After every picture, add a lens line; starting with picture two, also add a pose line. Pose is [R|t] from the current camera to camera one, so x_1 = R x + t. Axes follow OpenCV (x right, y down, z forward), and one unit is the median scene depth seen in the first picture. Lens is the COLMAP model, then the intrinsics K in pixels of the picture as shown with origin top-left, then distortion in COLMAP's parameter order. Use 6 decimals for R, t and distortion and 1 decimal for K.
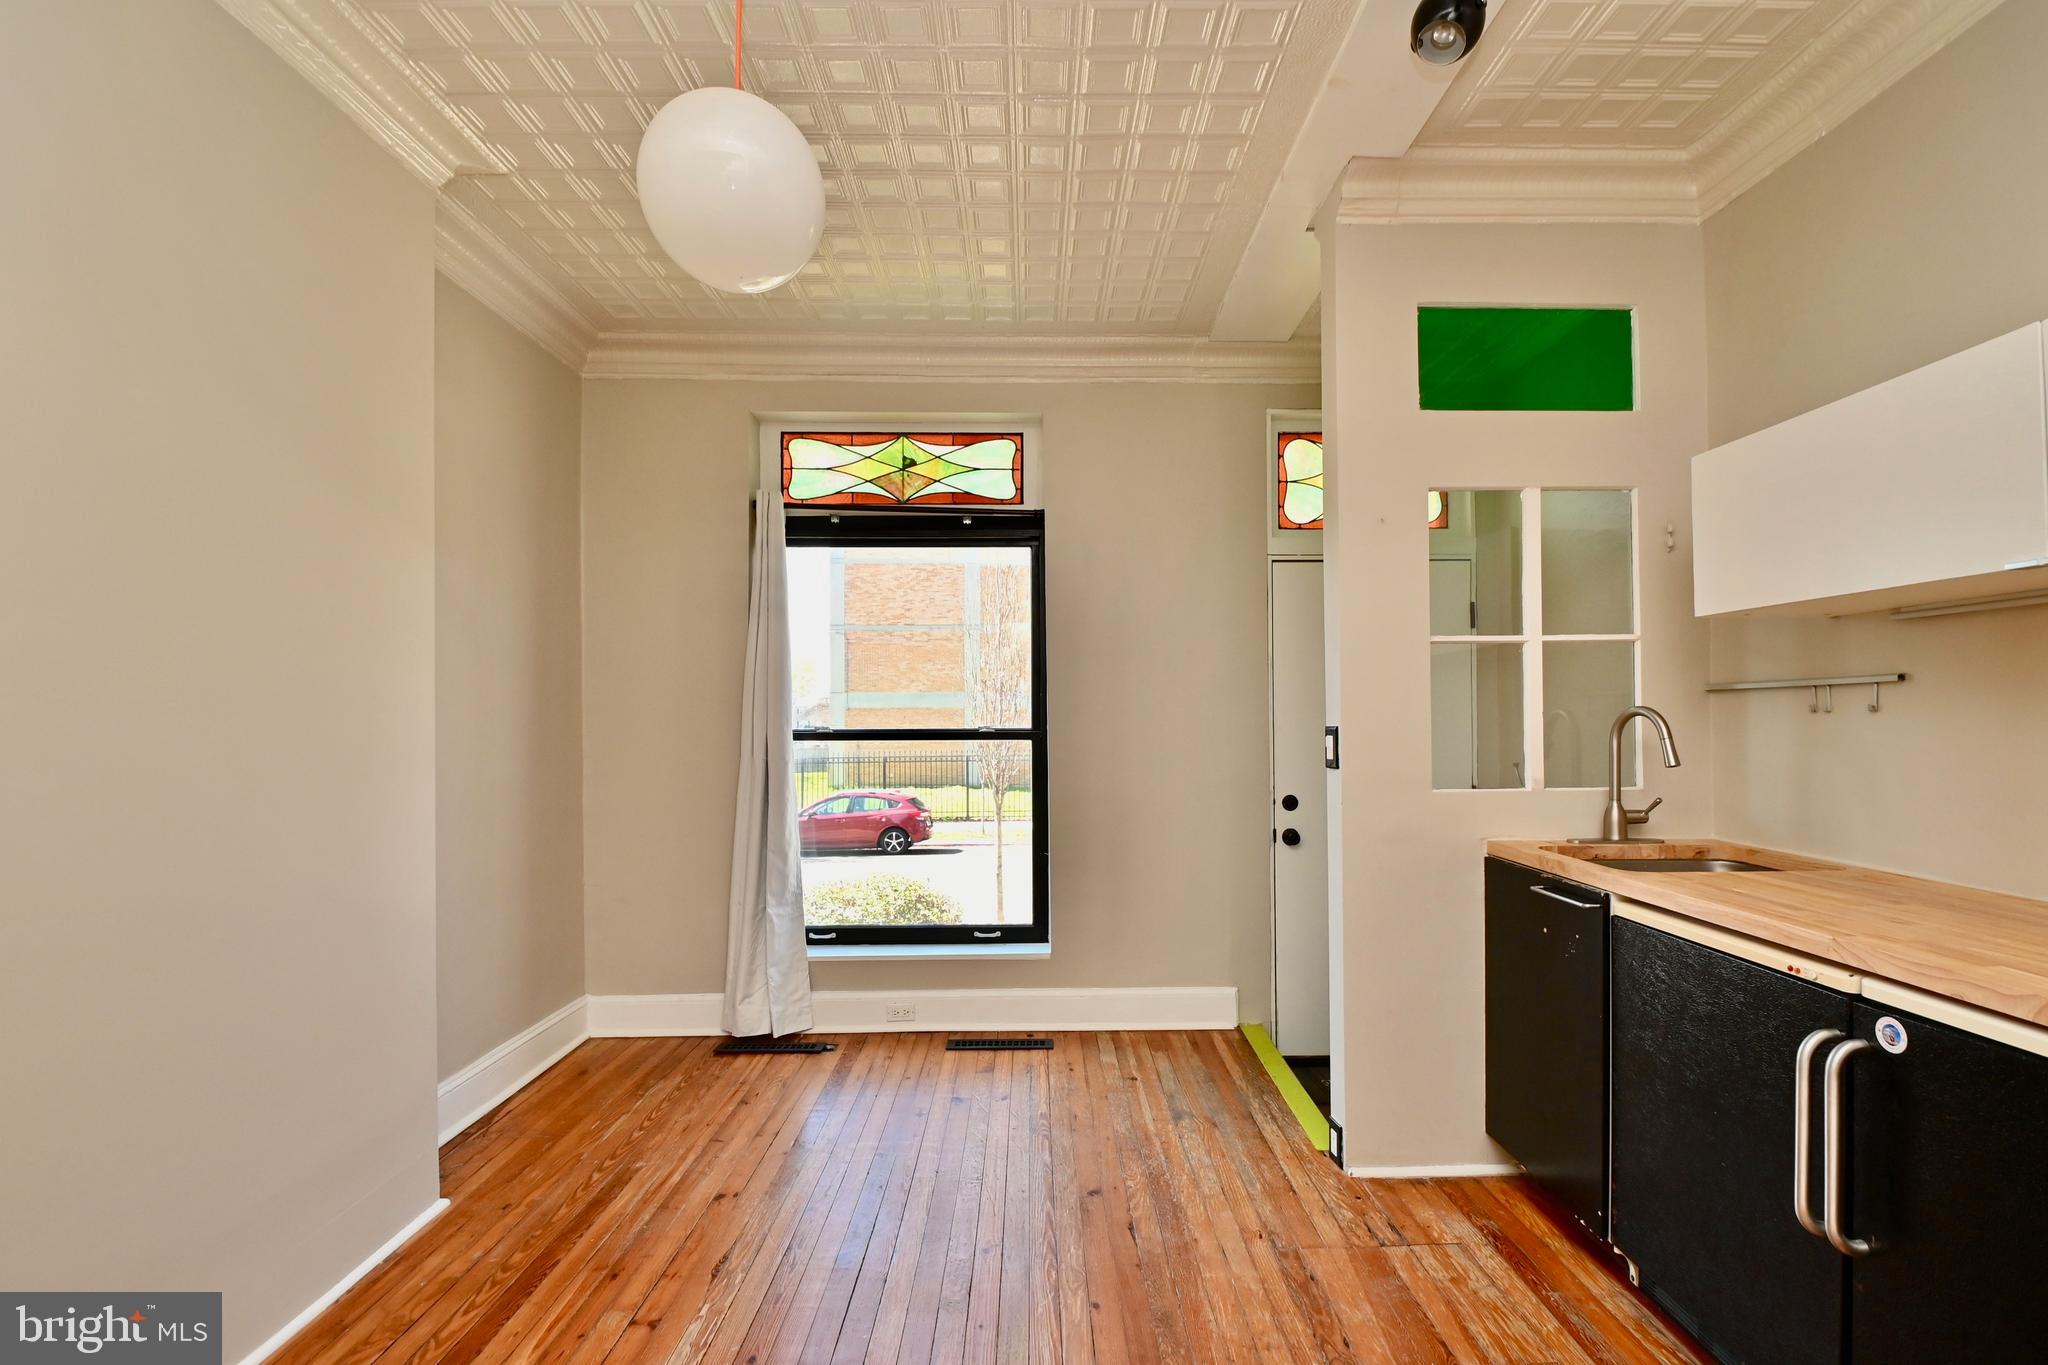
lens RADIAL K [[907.3, 0, 1026.7], [0, 907.3, 712.0], [0, 0, 1]] dist [0.004480, -0.015781]
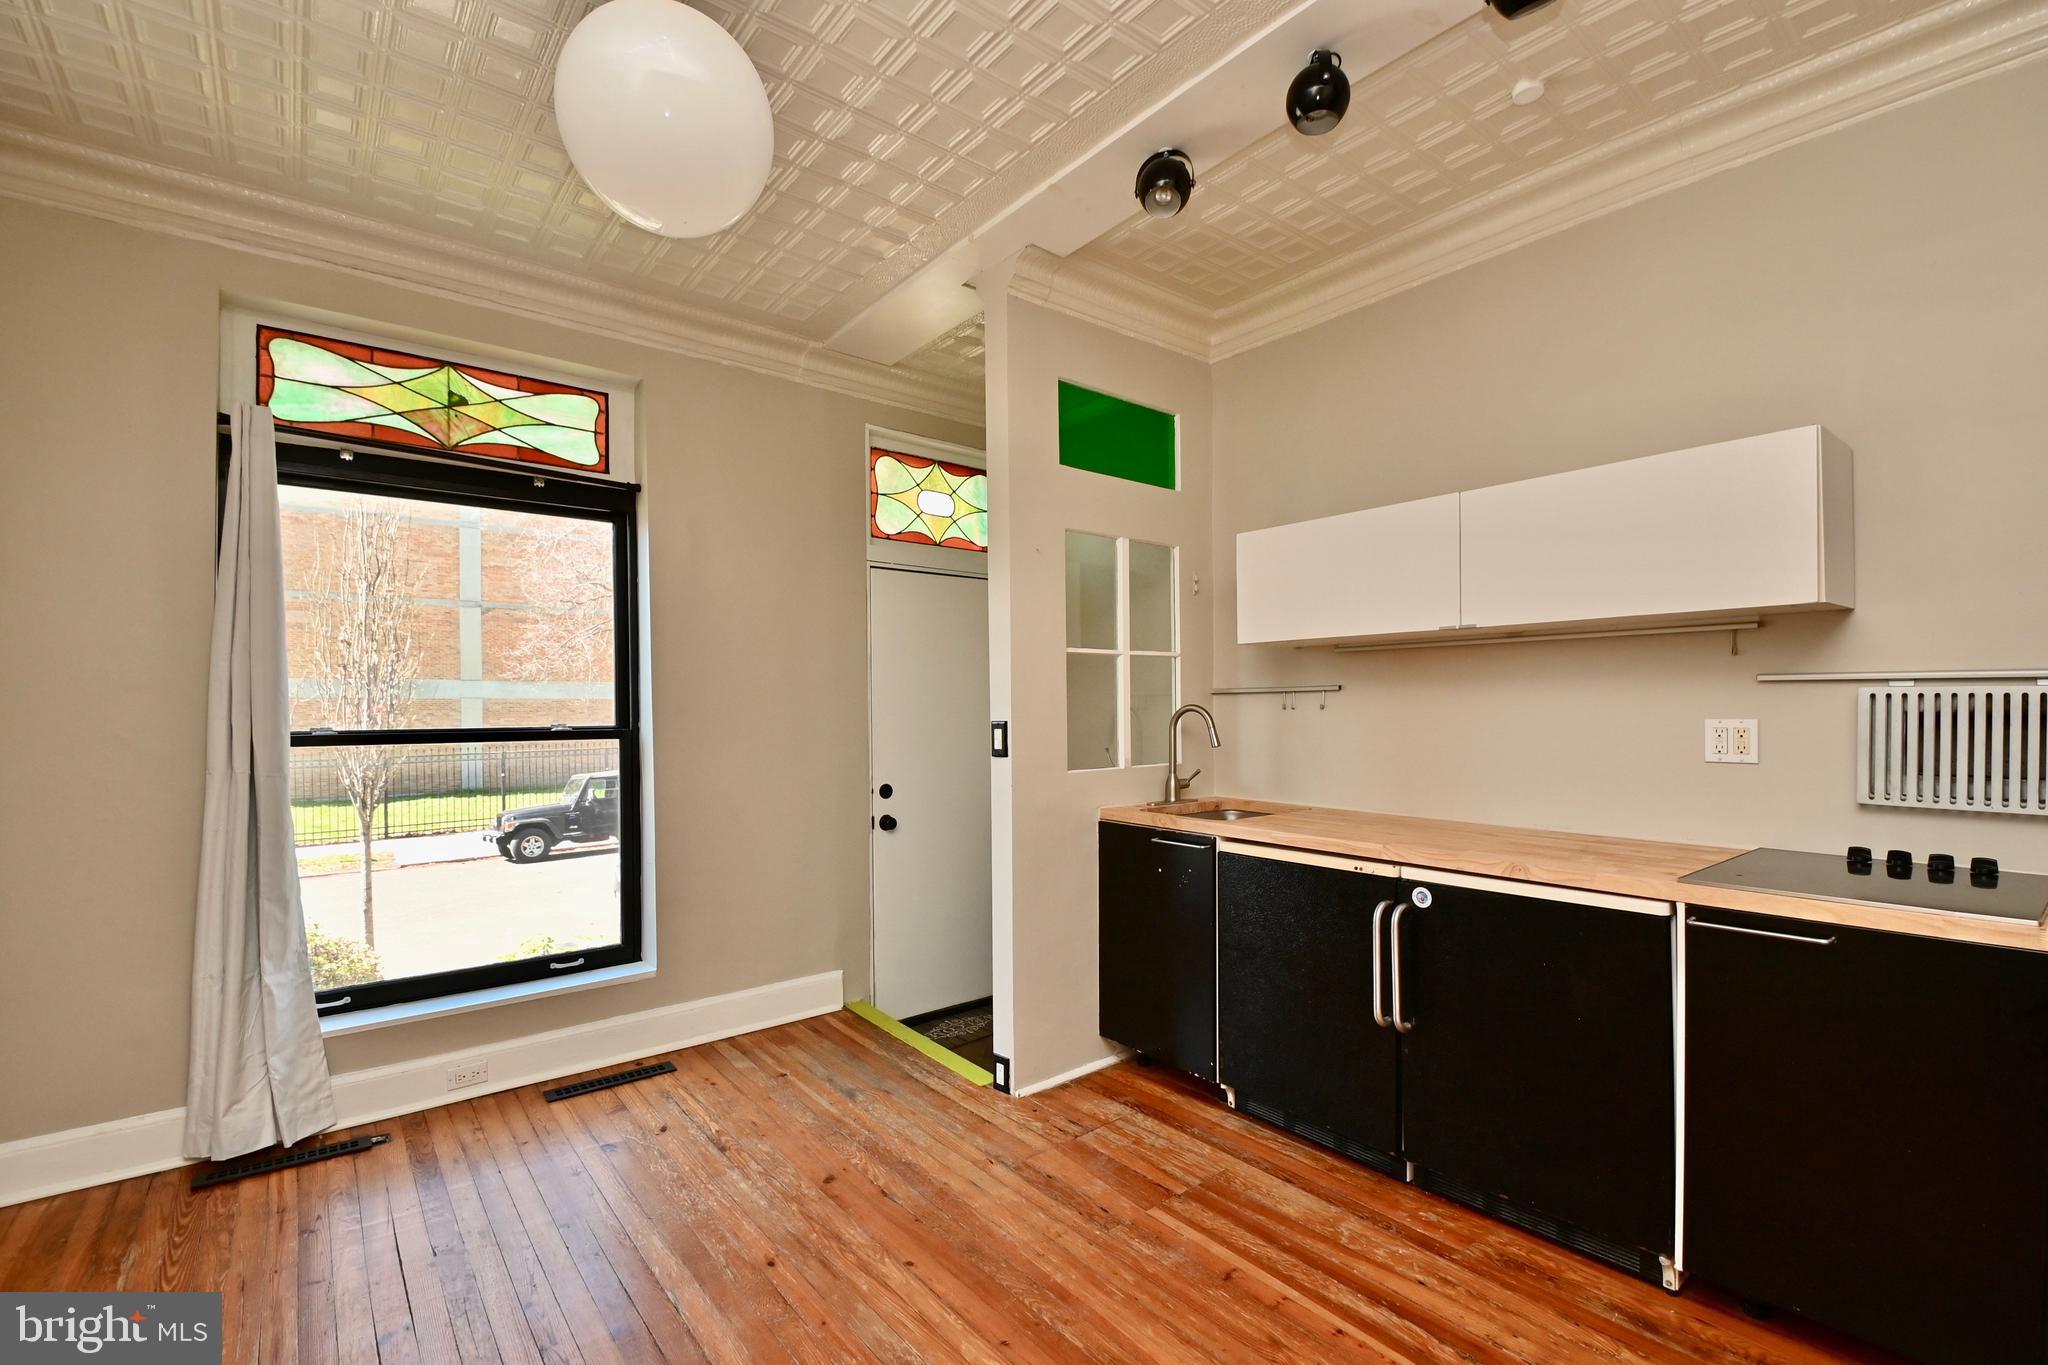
lens RADIAL K [[907.3, 0, 1051.4], [0, 907.3, 714.2], [0, 0, 1]] dist [0.004480, -0.015781]
pose [[0.770691, -0.004920, 0.637189, -0.360292], [-0.001606, 0.999952, 0.009663, -0.004592], [-0.637206, -0.008470, 0.770647, 0.054212]]
